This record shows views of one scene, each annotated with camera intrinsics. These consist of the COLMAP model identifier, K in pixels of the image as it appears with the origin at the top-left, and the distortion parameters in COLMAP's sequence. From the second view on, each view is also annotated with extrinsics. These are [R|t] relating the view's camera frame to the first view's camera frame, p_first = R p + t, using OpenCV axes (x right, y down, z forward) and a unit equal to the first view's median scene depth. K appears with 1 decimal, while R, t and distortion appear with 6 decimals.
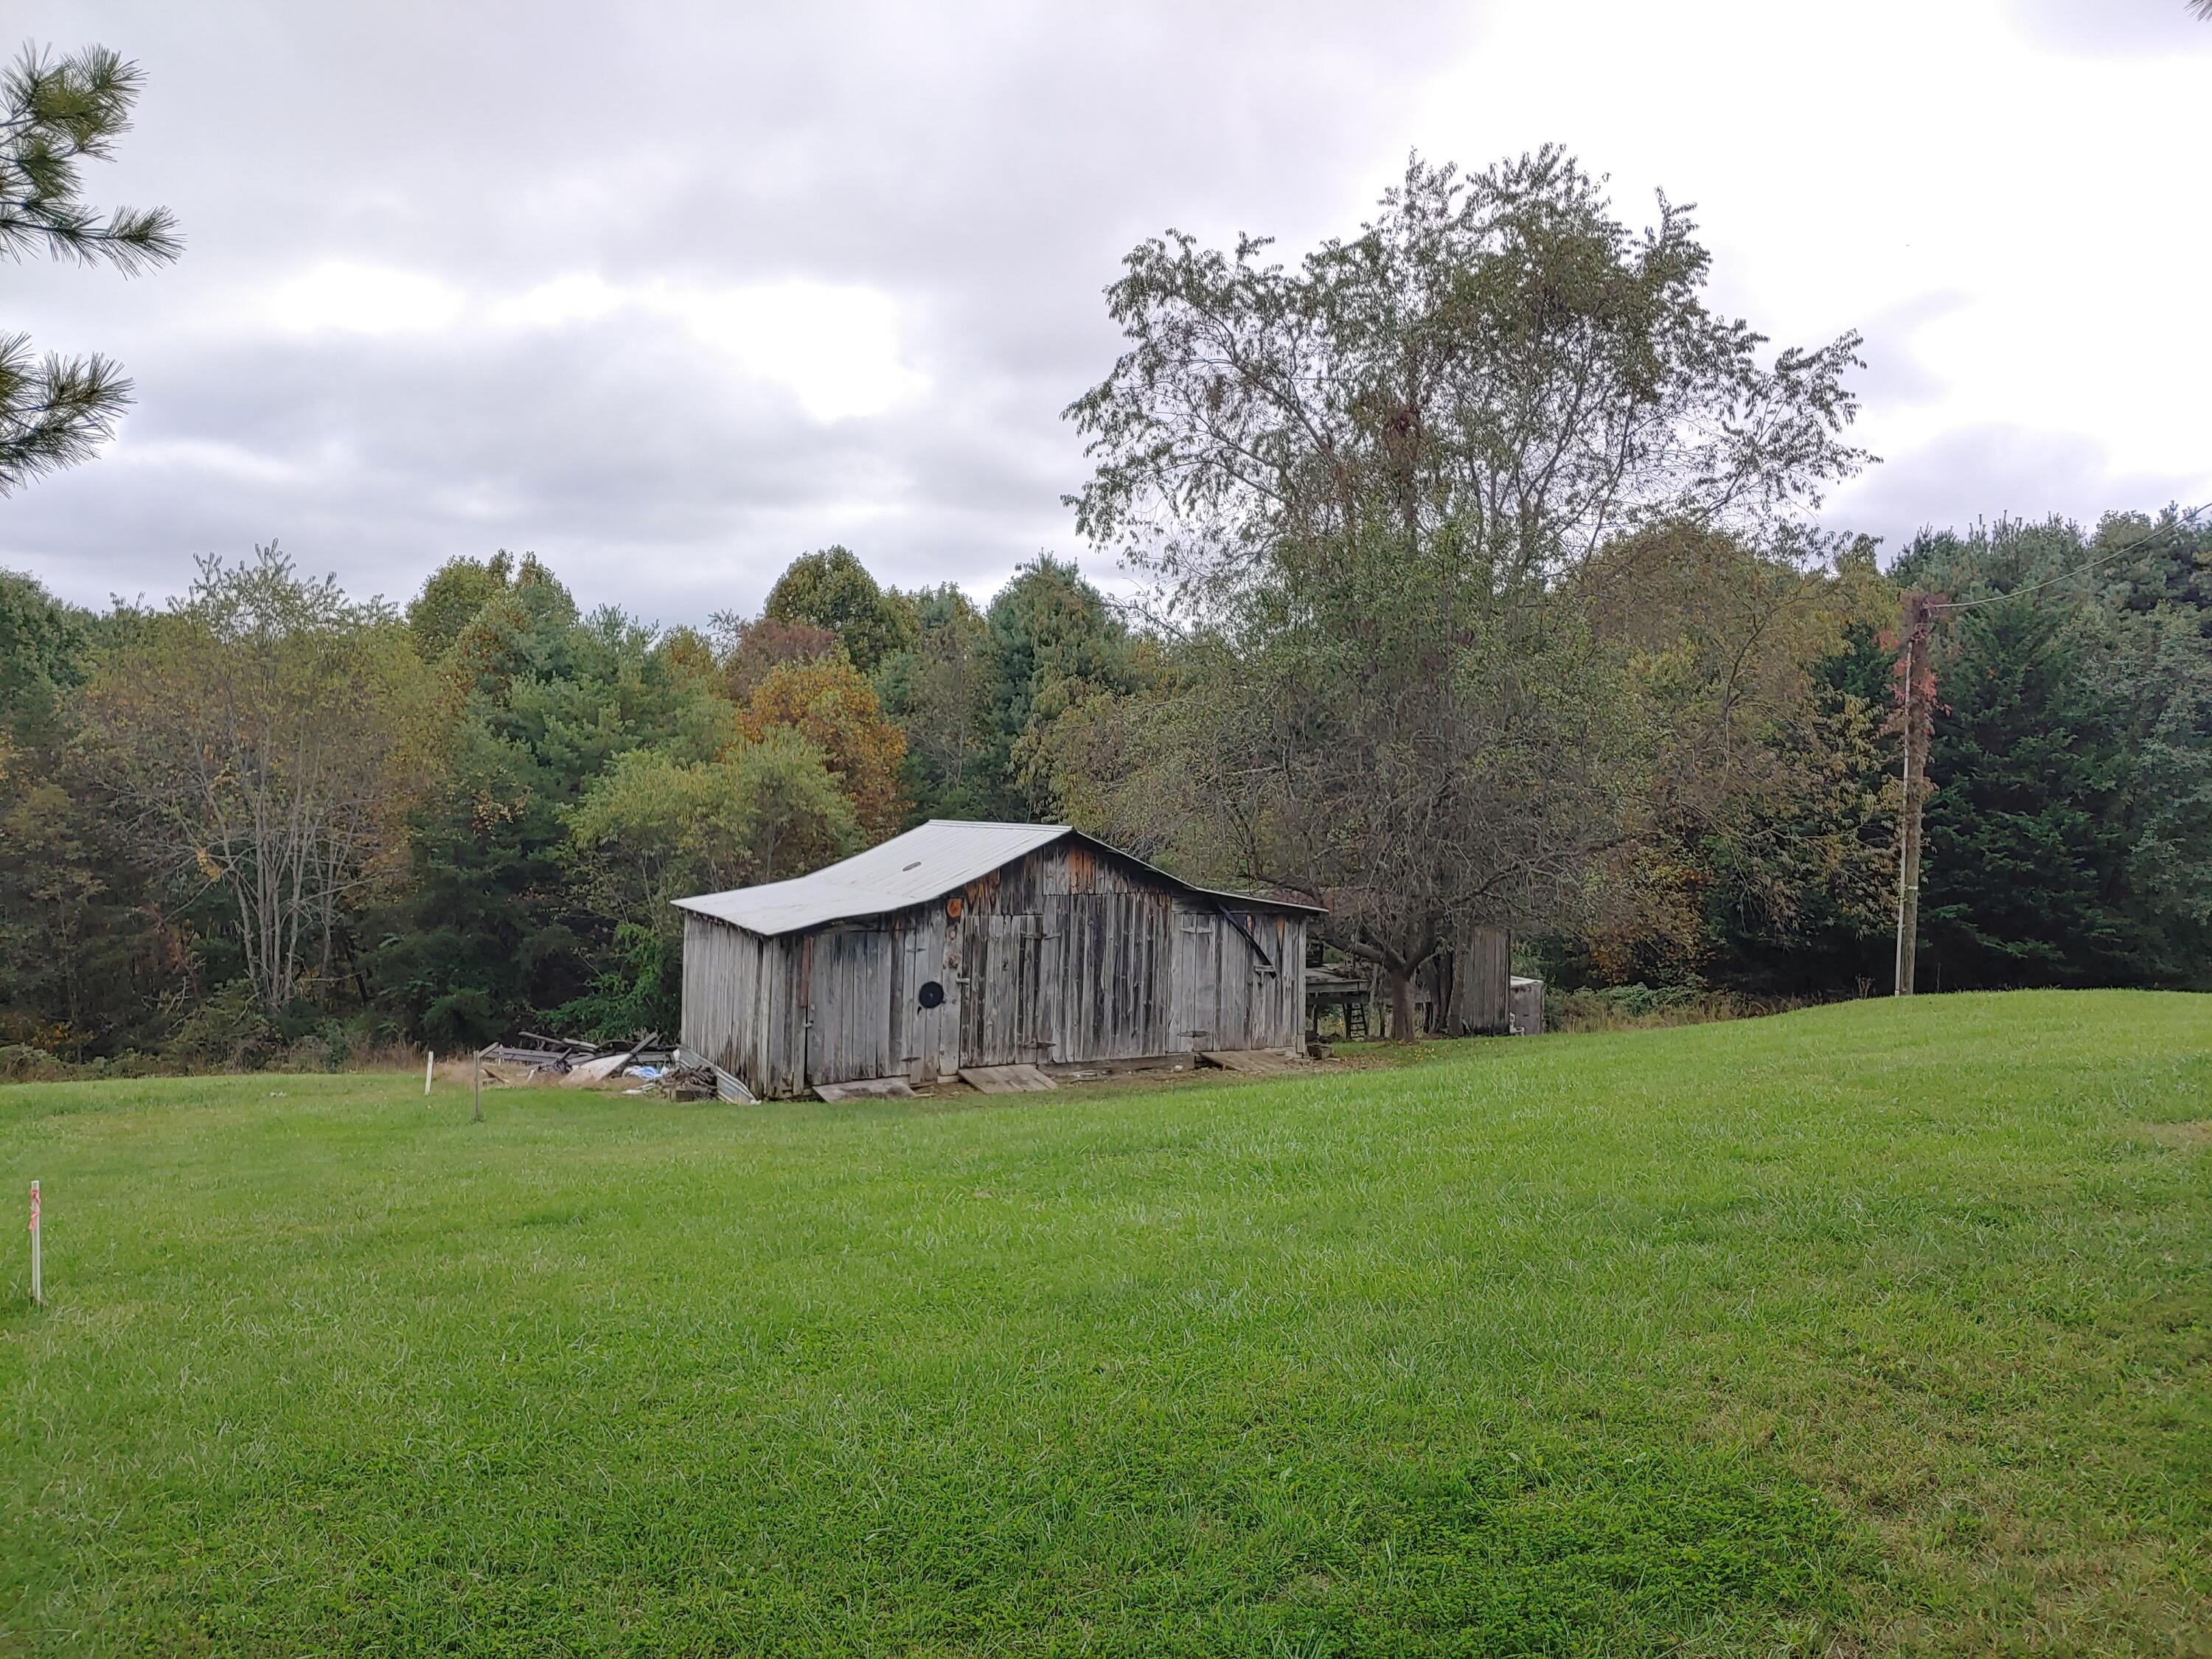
lens RADIAL K [[1743.3, 0, 1106.0], [0, 1743.3, 829.5], [0, 0, 1]] dist [-0.038470, 0.068768]
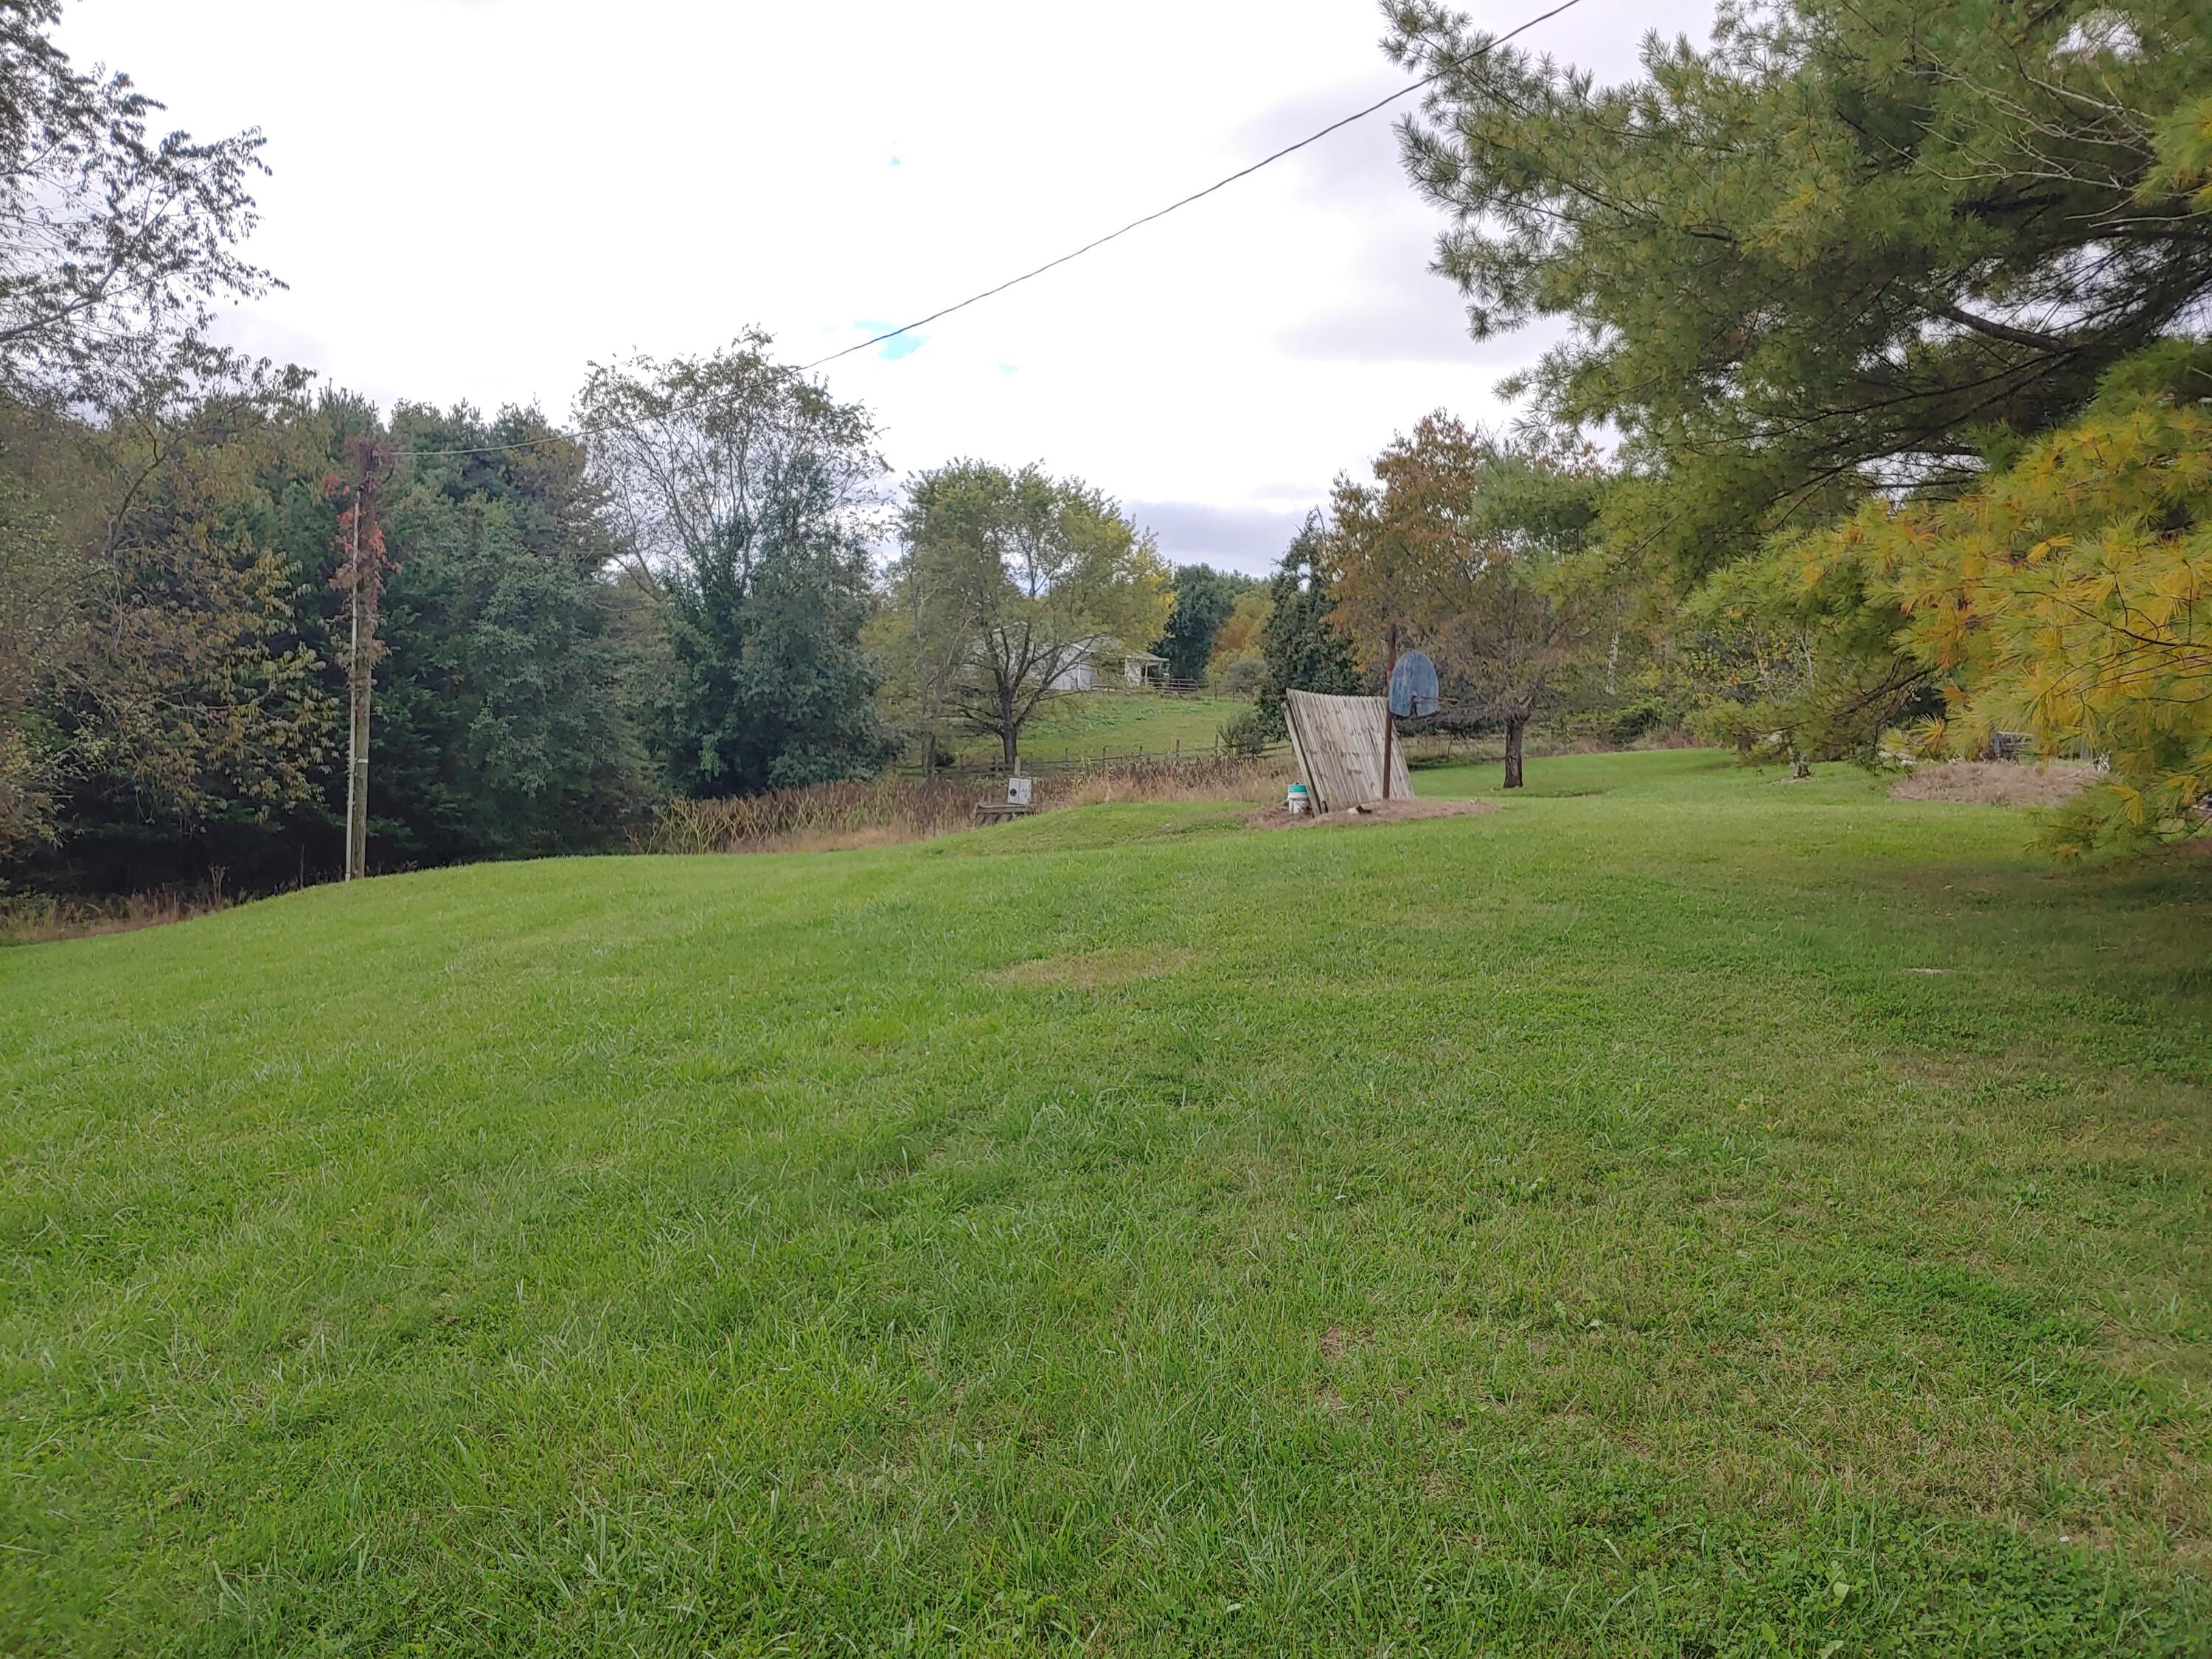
lens RADIAL K [[1743.3, 0, 1106.0], [0, 1743.3, 829.5], [0, 0, 1]] dist [-0.038470, 0.068768]
pose [[0.588254, -0.045667, 0.807386, -0.026602], [-0.007837, 0.998035, 0.062161, 0.005409], [-0.808638, -0.042894, 0.586741, 0.080762]]
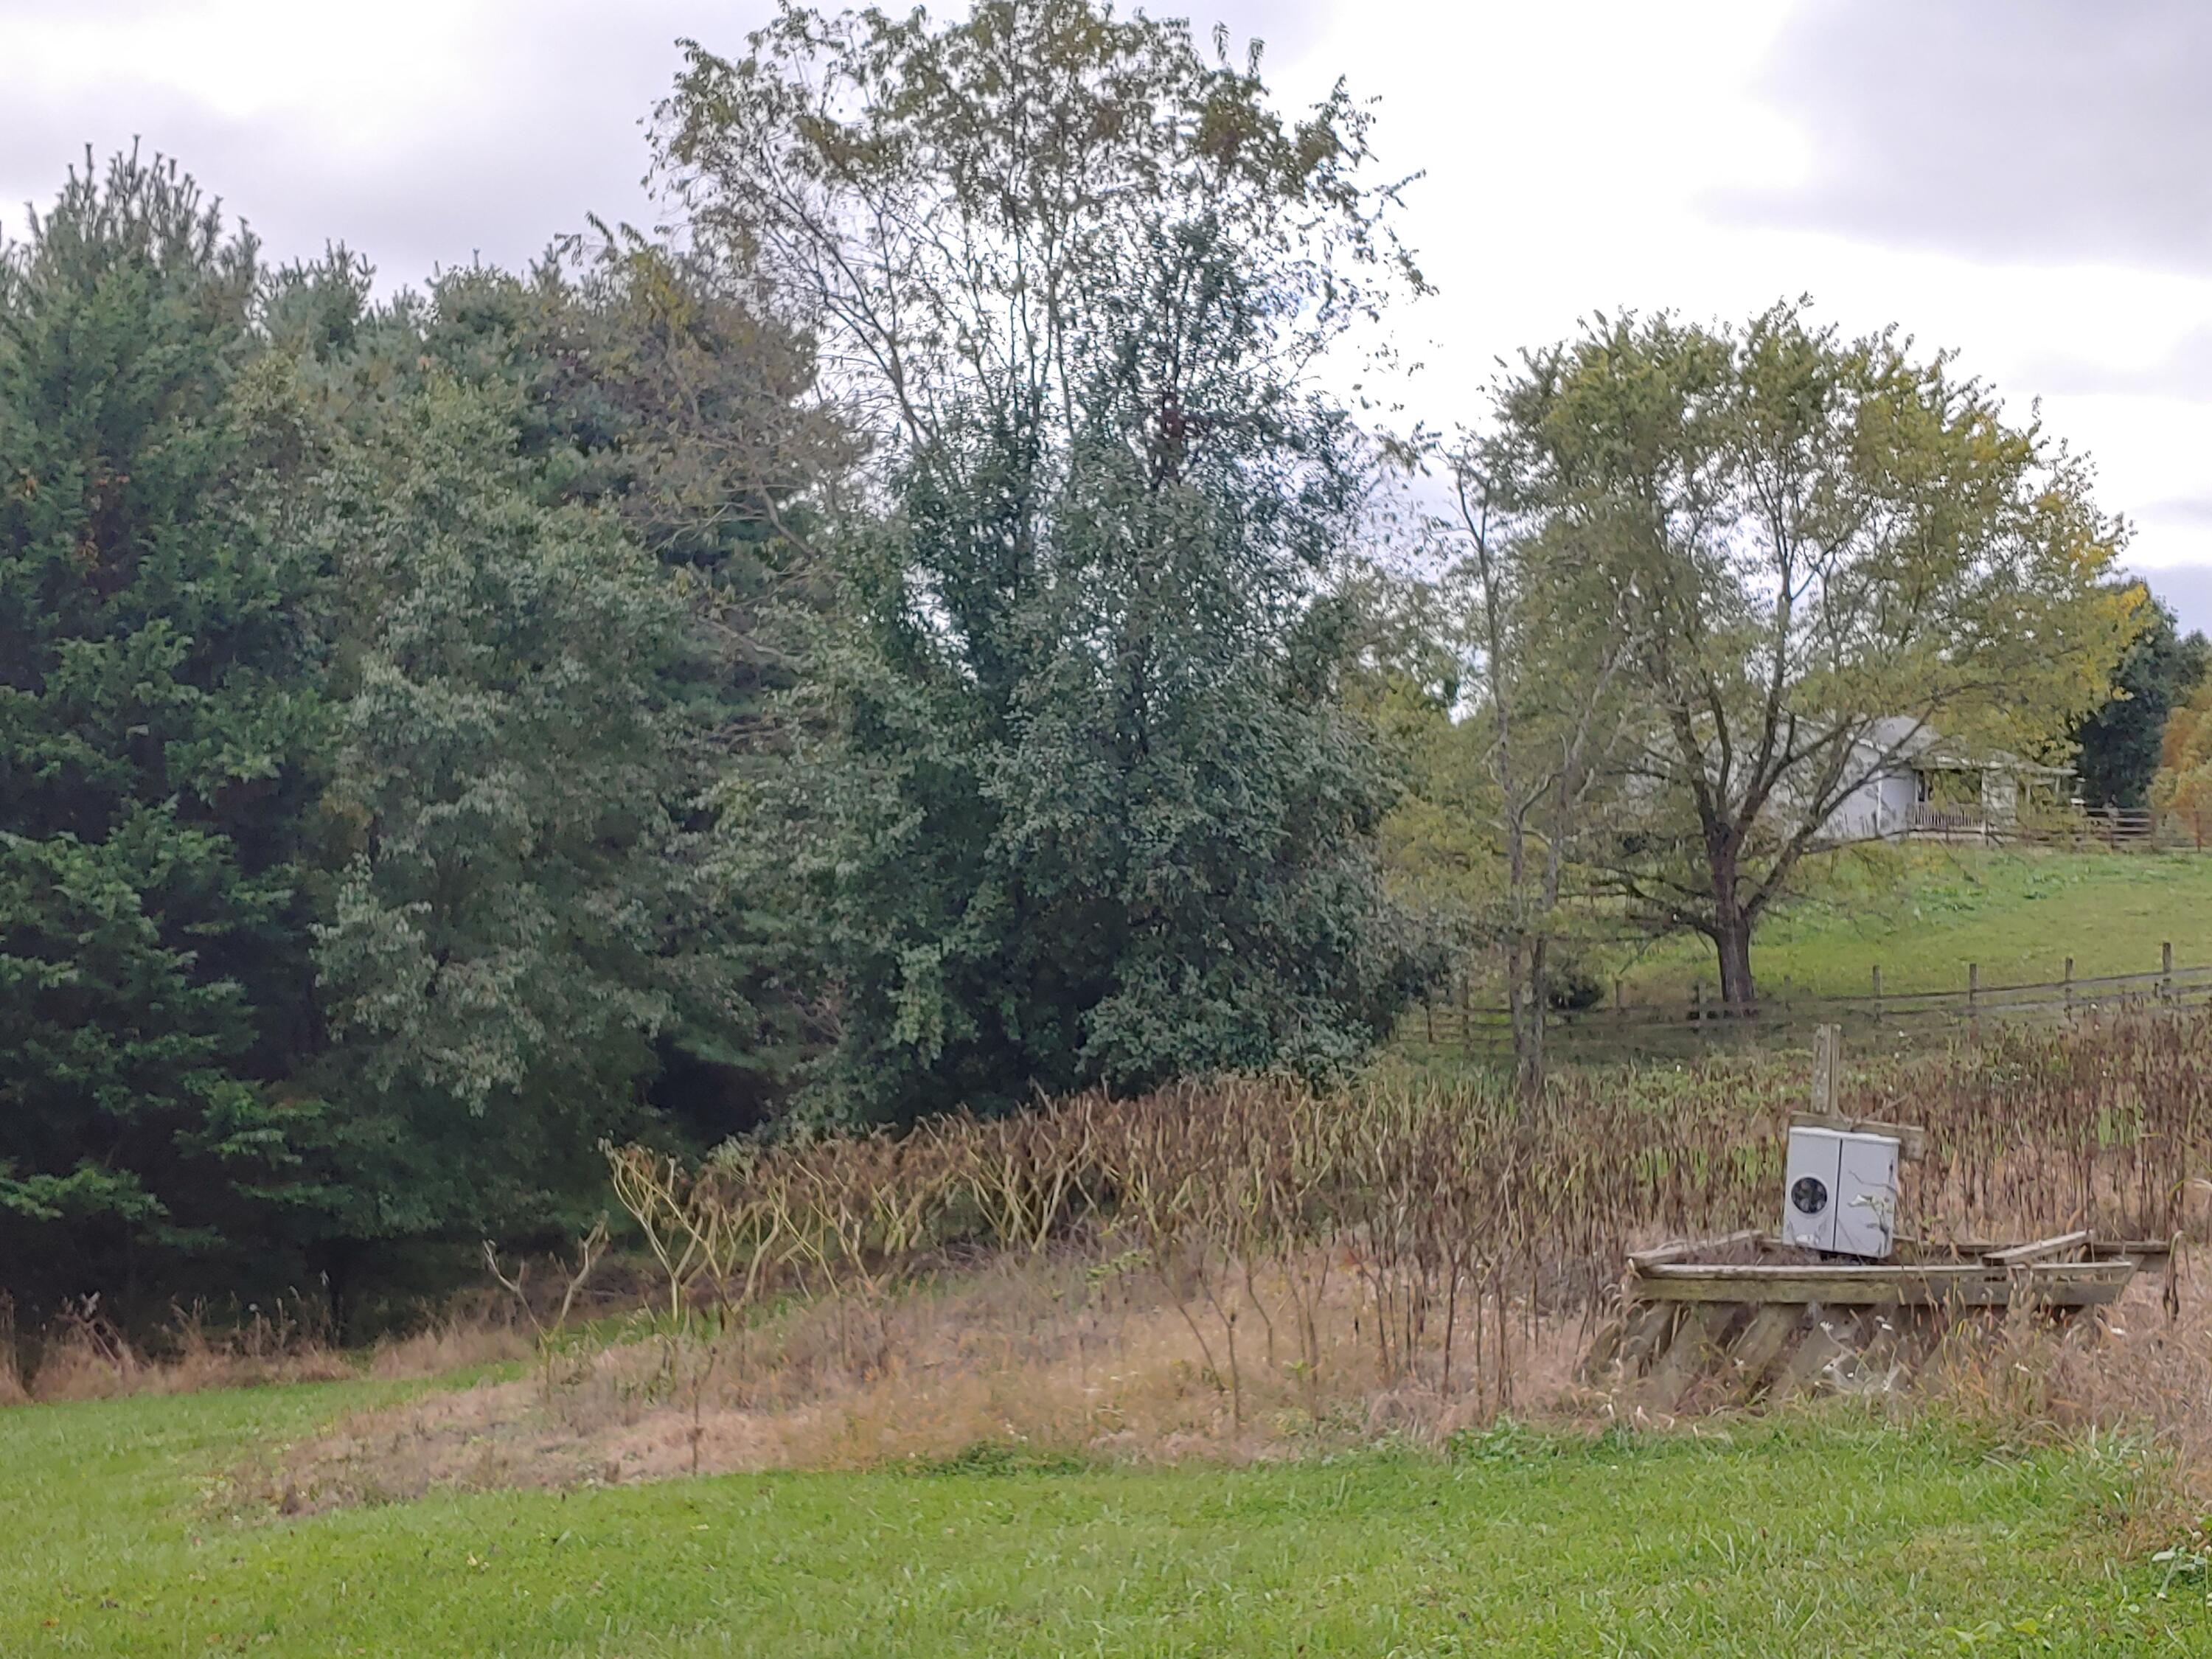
lens RADIAL K [[2610.9, 0, 1105.2], [0, 2610.9, 902.0], [0, 0, 1]] dist [0.094865, 0.003254]
pose [[0.790558, -0.001742, 0.612385, 0.363074], [0.006563, 0.999963, -0.005629, 0.009924], [-0.612352, 0.008469, 0.790540, 0.407359]]
